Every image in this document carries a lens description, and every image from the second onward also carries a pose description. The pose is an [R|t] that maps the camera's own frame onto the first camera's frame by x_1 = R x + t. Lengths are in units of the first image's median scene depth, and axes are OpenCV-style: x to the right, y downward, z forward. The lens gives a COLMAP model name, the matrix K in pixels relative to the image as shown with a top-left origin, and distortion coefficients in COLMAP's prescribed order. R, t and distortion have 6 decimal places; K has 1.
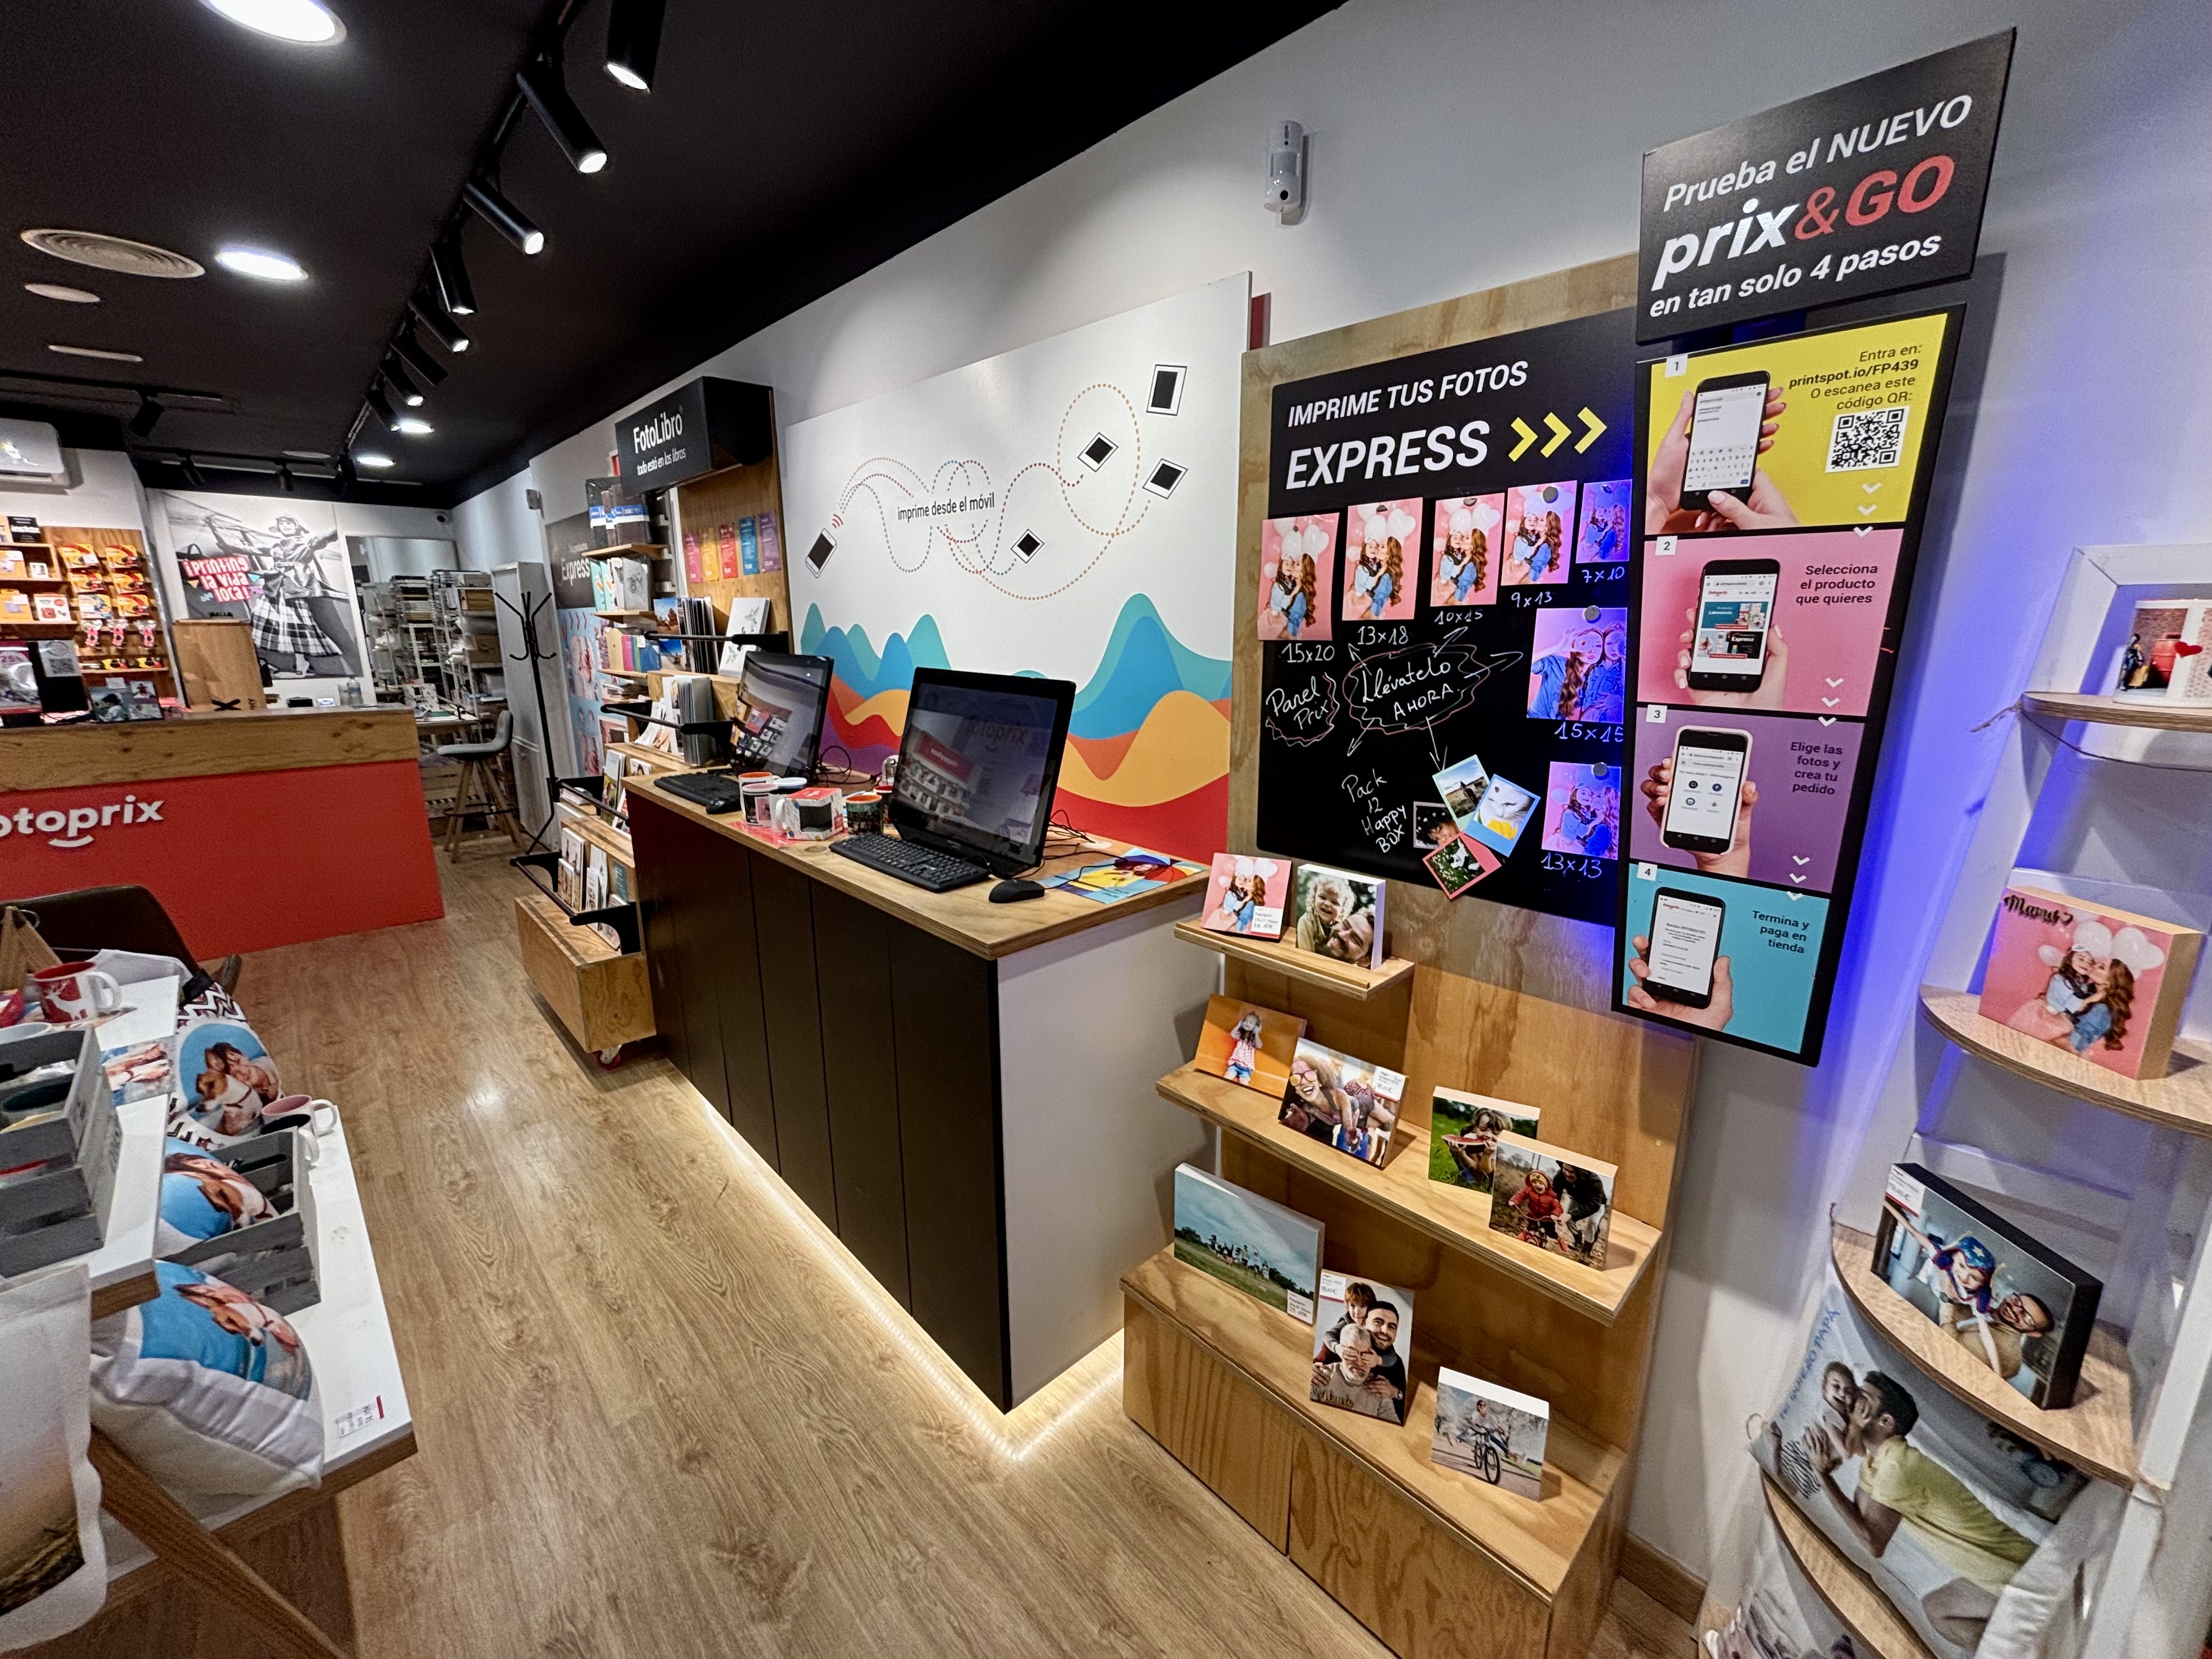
lens RADIAL K [[891.8, 0, 1105.8], [0, 891.8, 827.8], [0, 0, 1]] dist [-0.000293, 0.000300]
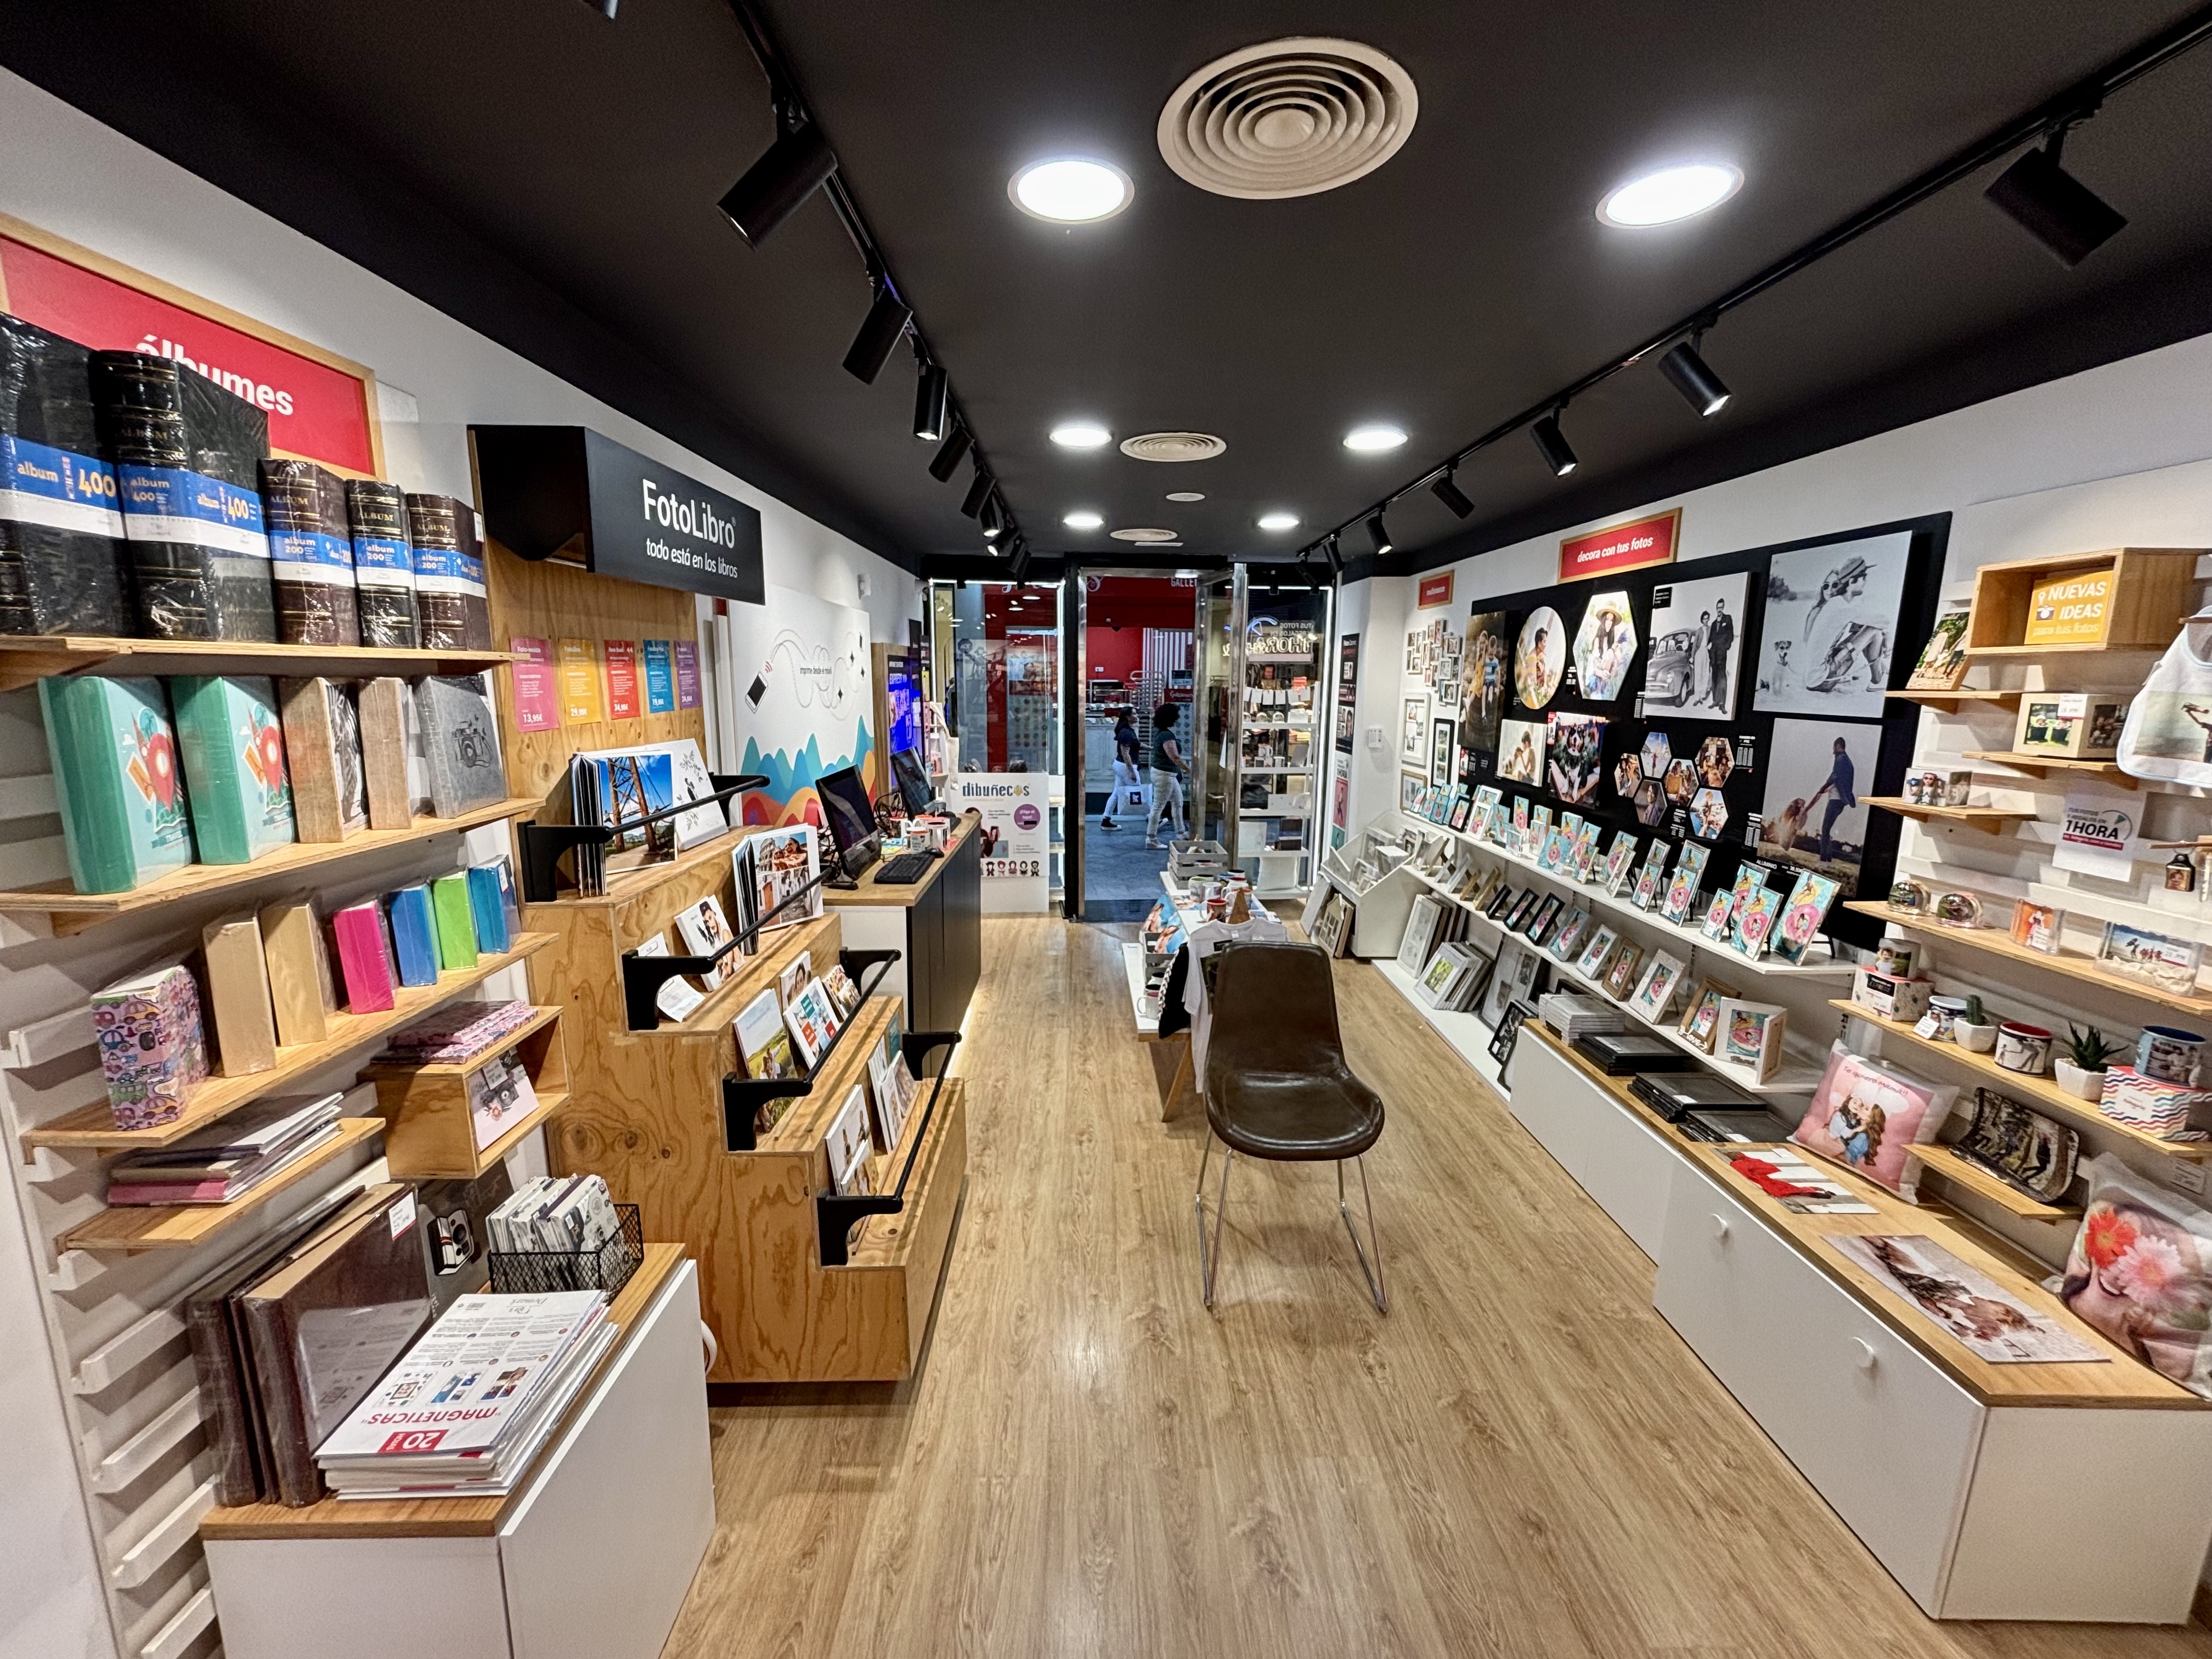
lens RADIAL K [[891.8, 0, 1106.5], [0, 891.8, 822.2], [0, 0, 1]] dist [-0.000293, 0.000300]
pose [[-0.743372, -0.116740, 0.658612, -2.043176], [0.144816, 0.933207, 0.328866, -0.669448], [-0.653013, 0.339848, -0.676814, 2.222124]]
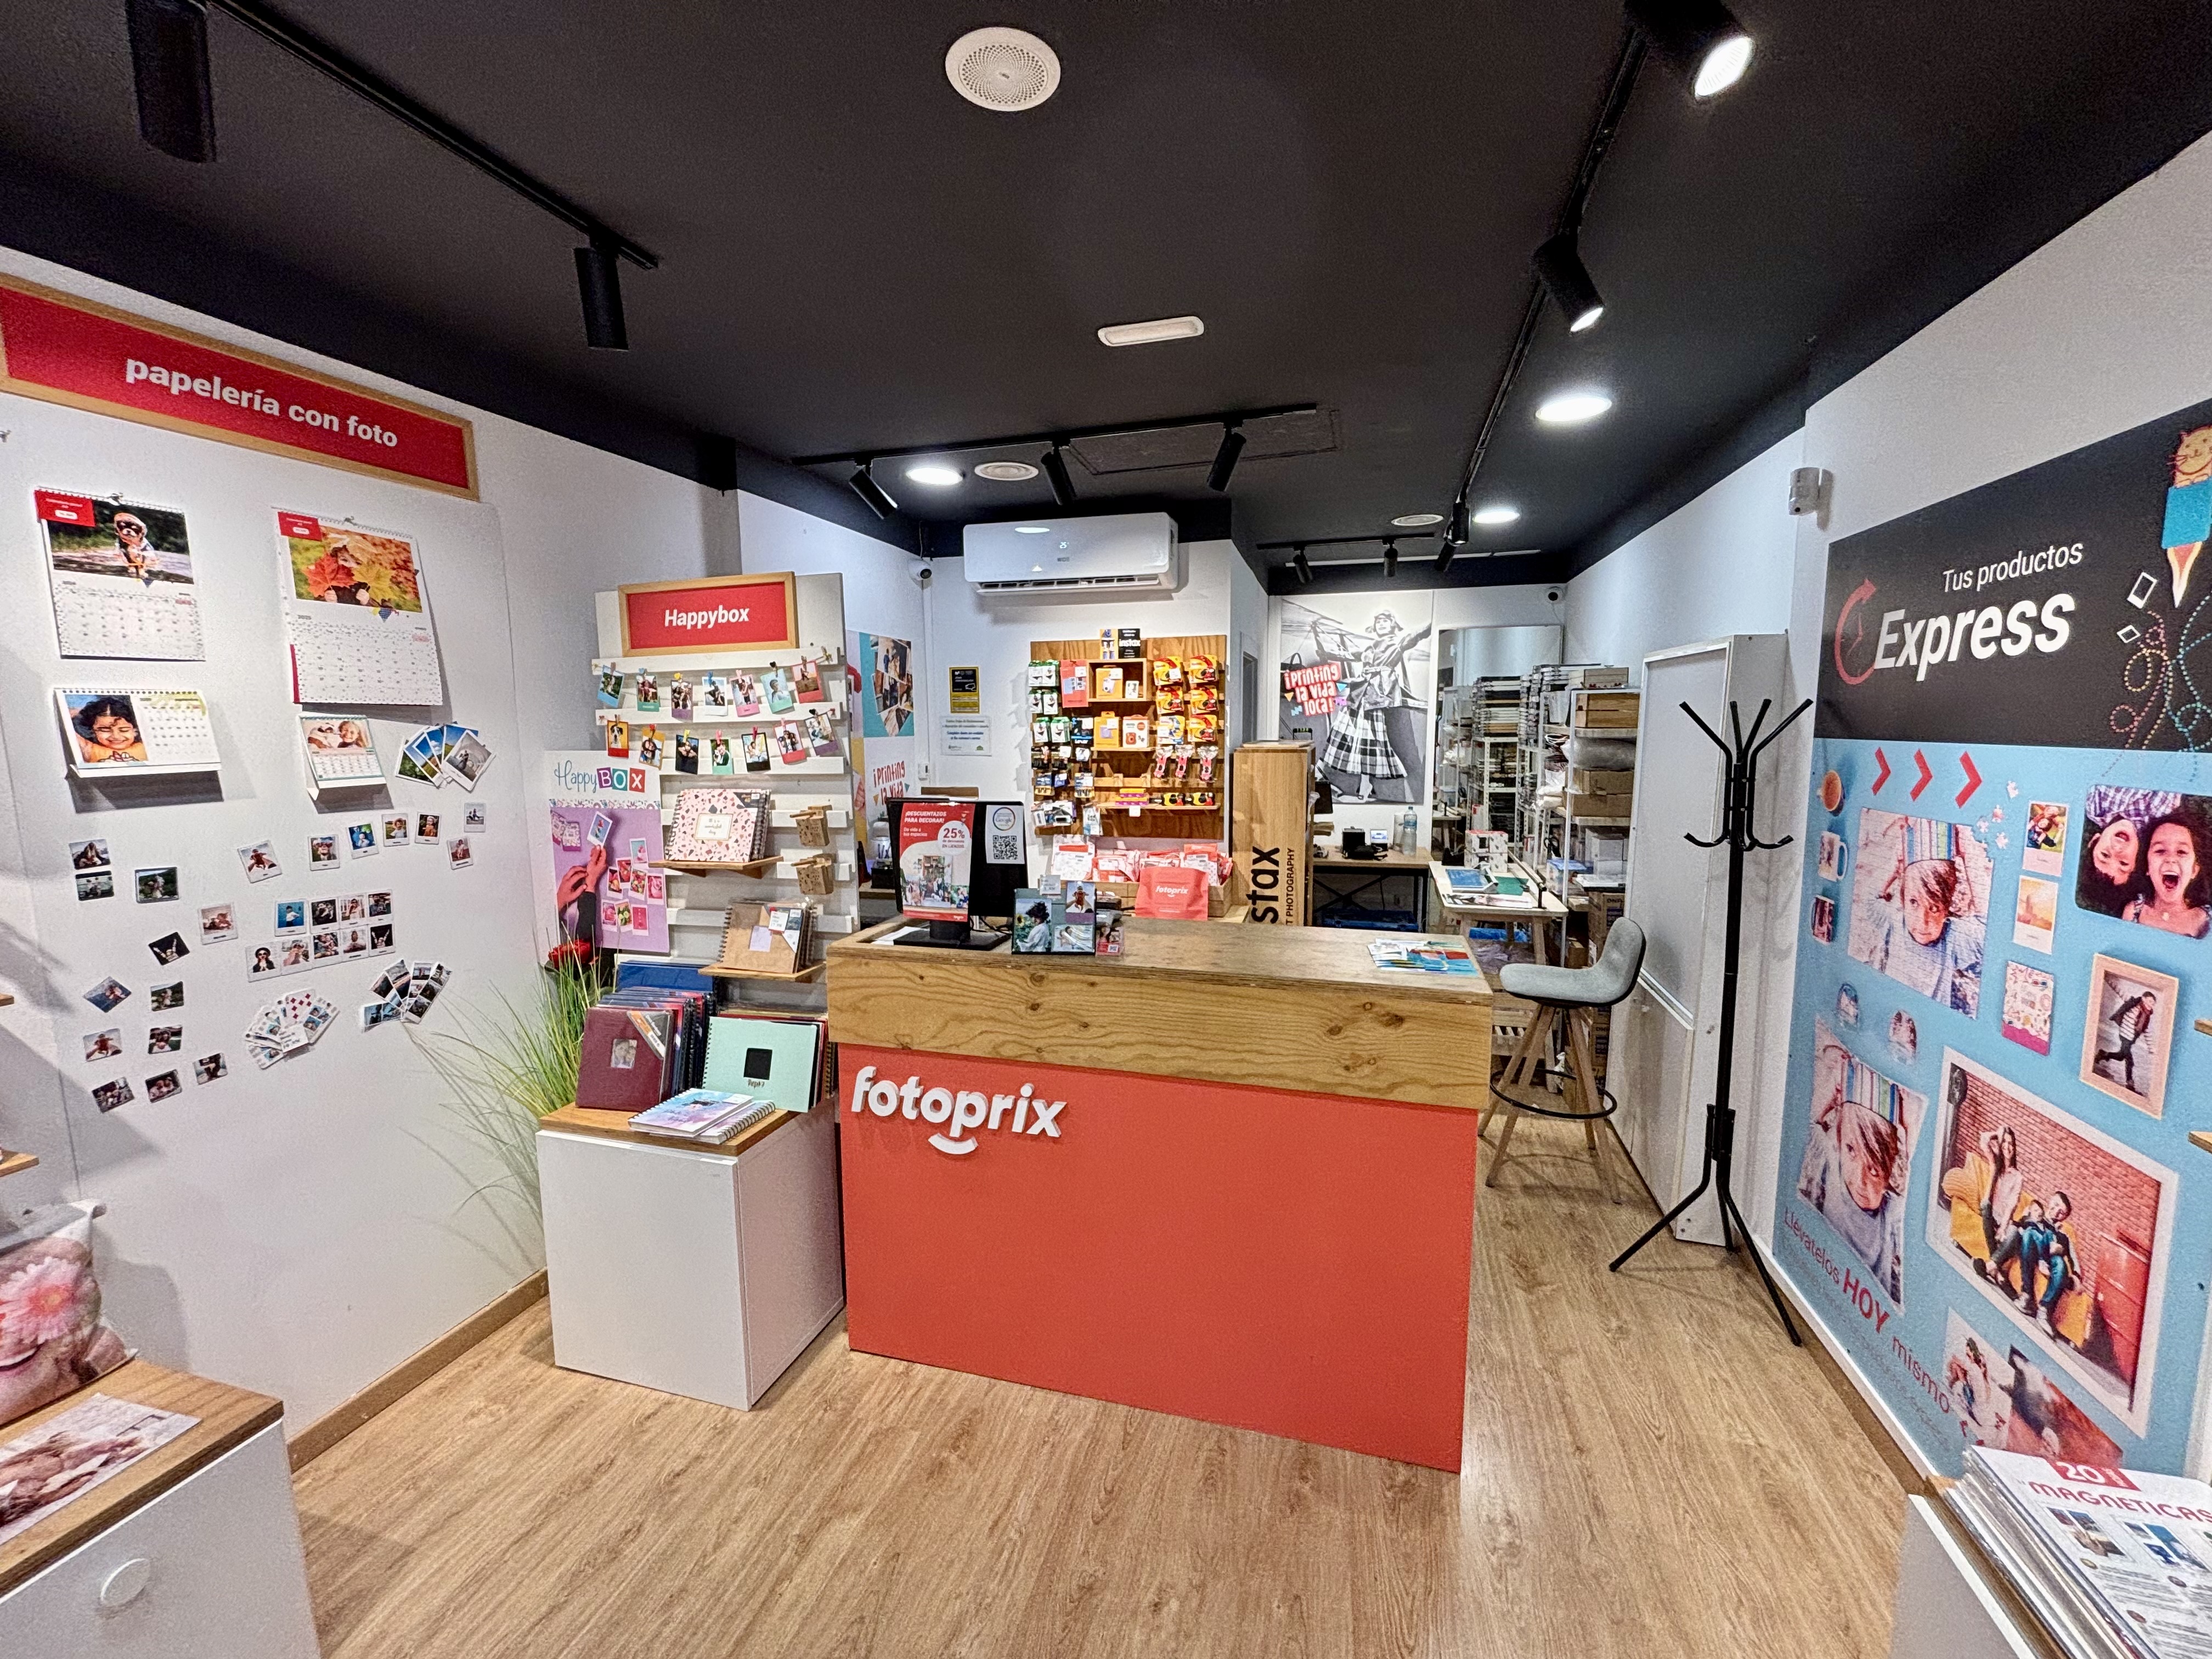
lens RADIAL K [[891.8, 0, 1107.0], [0, 891.8, 827.8], [0, 0, 1]] dist [-0.000293, 0.000300]
pose [[0.509745, 0.099230, -0.854584, -1.189320], [-0.185551, 0.982629, 0.003419, -0.397467], [0.840078, 0.156826, 0.519303, 1.418594]]
